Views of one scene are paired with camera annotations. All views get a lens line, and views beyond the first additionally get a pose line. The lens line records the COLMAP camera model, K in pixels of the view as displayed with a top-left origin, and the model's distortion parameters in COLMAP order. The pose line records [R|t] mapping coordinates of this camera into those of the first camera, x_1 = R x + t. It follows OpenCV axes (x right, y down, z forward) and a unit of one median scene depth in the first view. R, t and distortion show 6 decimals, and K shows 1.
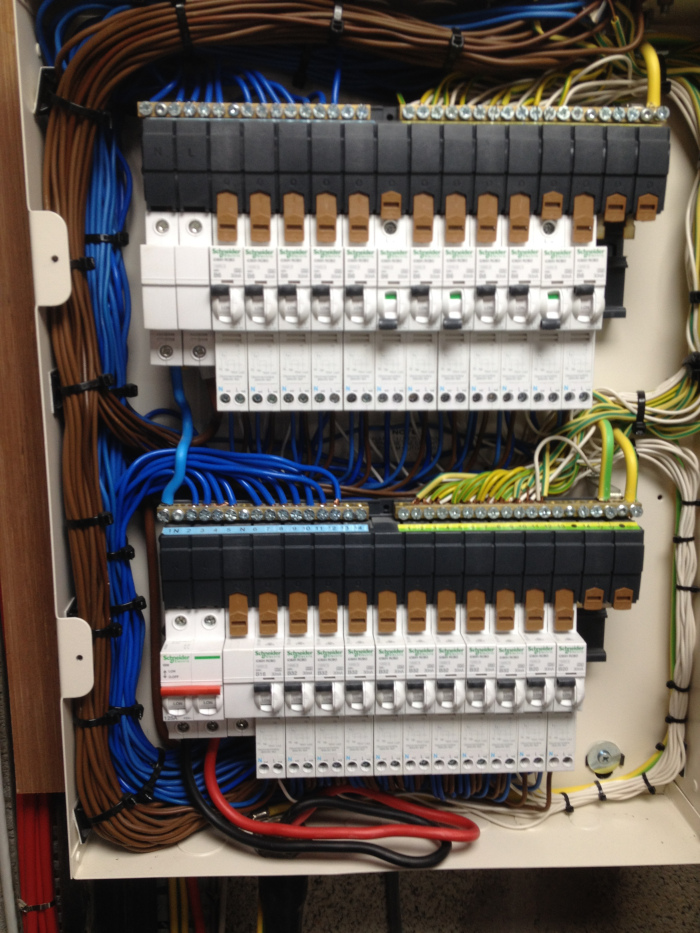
lens RADIAL K [[864.7, 0, 333.3], [0, 864.7, 463.7], [0, 0, 1]] dist [0.135367, -0.286316]
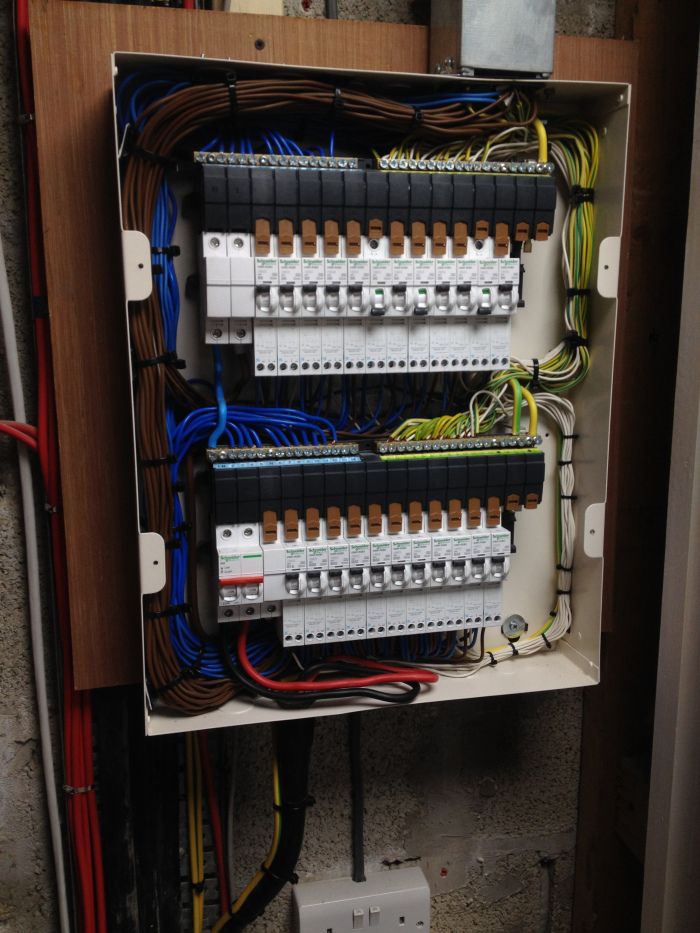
lens RADIAL K [[864.7, 0, 333.3], [0, 864.7, 463.7], [0, 0, 1]] dist [0.135367, -0.286316]
pose [[0.981596, -0.040774, 0.186565, -0.265804], [0.040754, 0.999161, 0.003942, 0.075224], [-0.186569, 0.003734, 0.982435, -0.364953]]
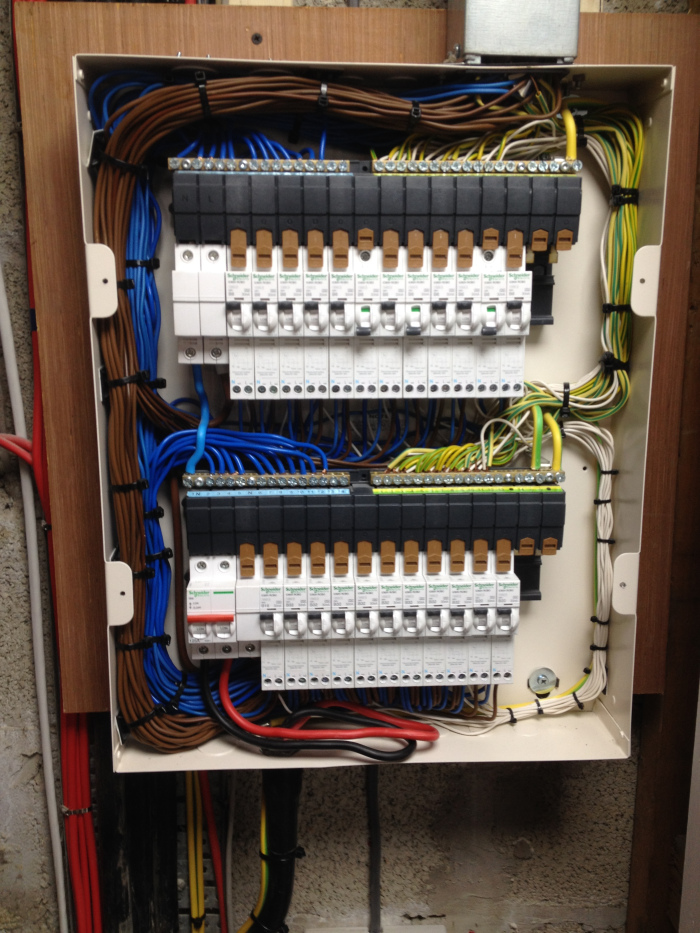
lens RADIAL K [[864.7, 0, 333.3], [0, 864.7, 463.7], [0, 0, 1]] dist [0.135367, -0.286316]
pose [[0.999930, -0.003229, 0.011355, 0.002554], [0.003115, 0.999945, 0.009981, 0.021125], [-0.011386, -0.009944, 0.999886, -0.269215]]
